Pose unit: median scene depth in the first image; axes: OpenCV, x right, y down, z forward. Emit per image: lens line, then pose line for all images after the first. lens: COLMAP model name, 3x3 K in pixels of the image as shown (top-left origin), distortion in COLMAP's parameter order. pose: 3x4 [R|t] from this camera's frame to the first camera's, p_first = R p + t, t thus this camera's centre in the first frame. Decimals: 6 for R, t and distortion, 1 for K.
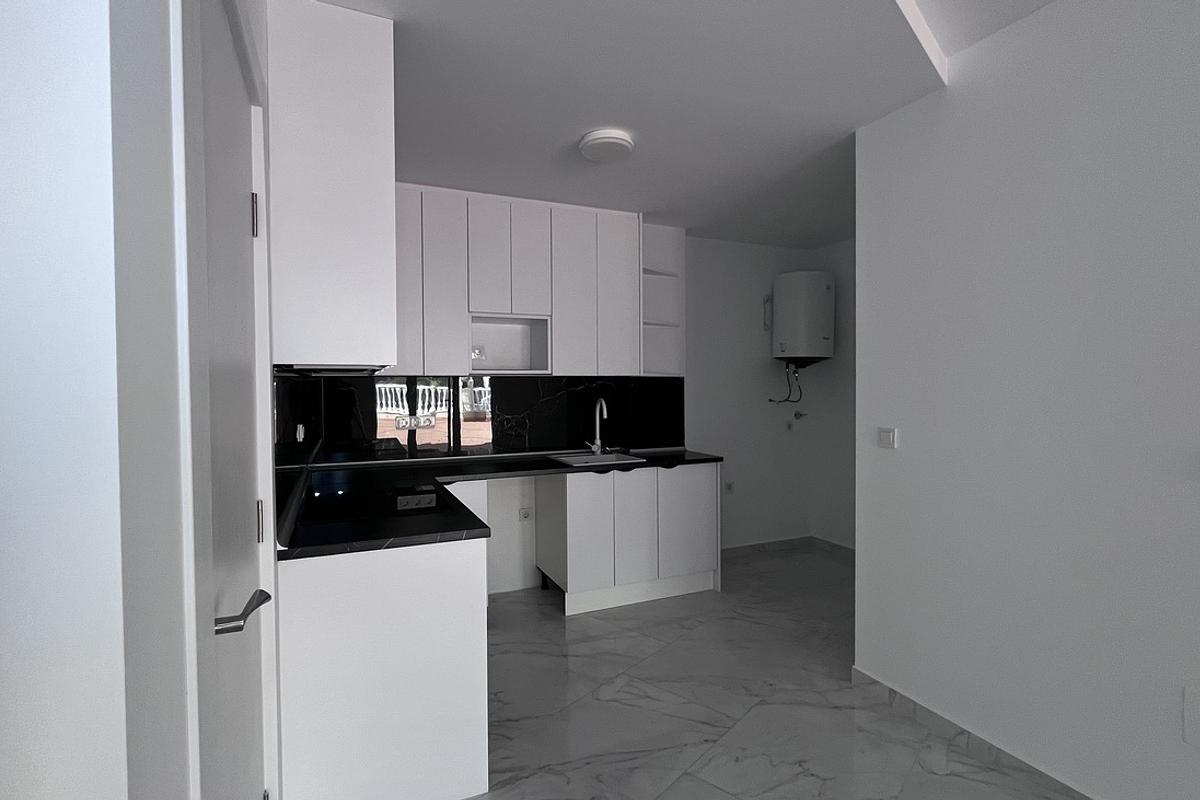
lens RADIAL K [[576.4, 0, 600.0], [0, 576.4, 400.0], [0, 0, 1]] dist [0.001662, 0.000270]
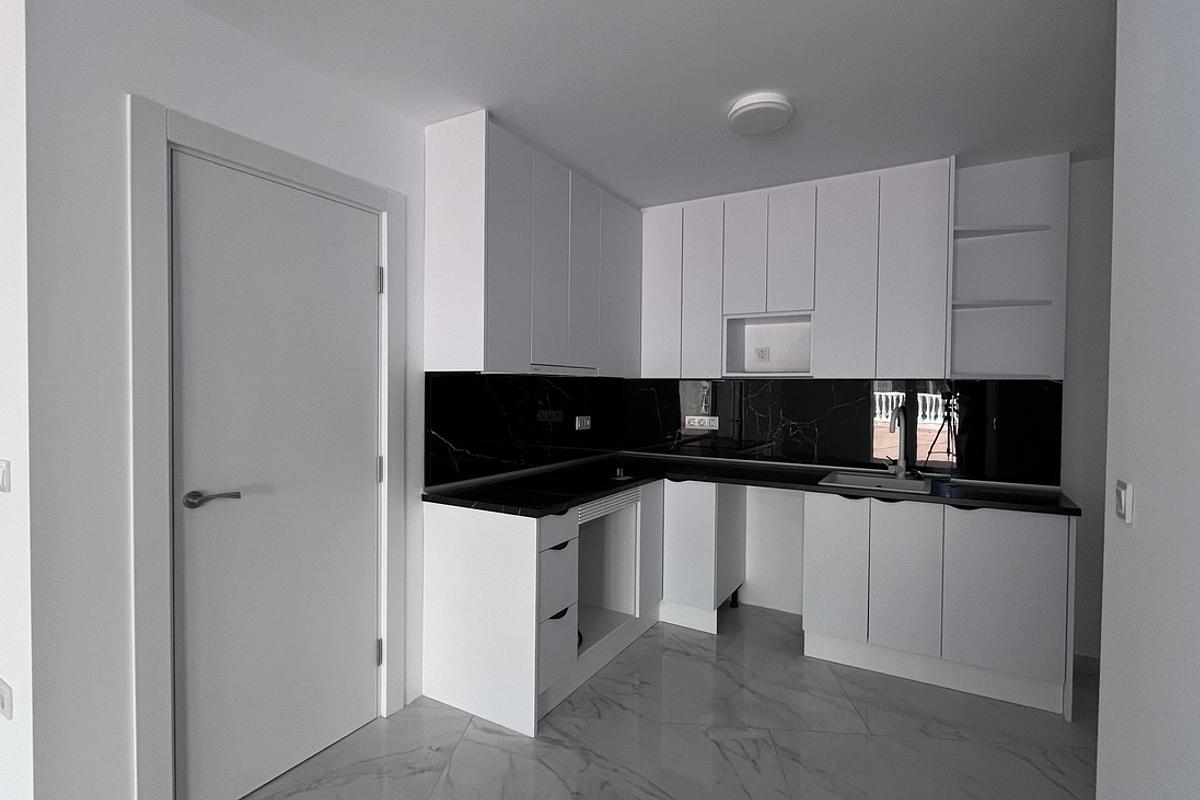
lens RADIAL K [[576.4, 0, 600.0], [0, 576.4, 400.0], [0, 0, 1]] dist [0.001662, 0.000270]
pose [[0.592386, 0.027618, -0.805181, 0.406969], [-0.036821, 0.999296, 0.007186, -0.003386], [0.804813, 0.025391, 0.592986, 0.209675]]
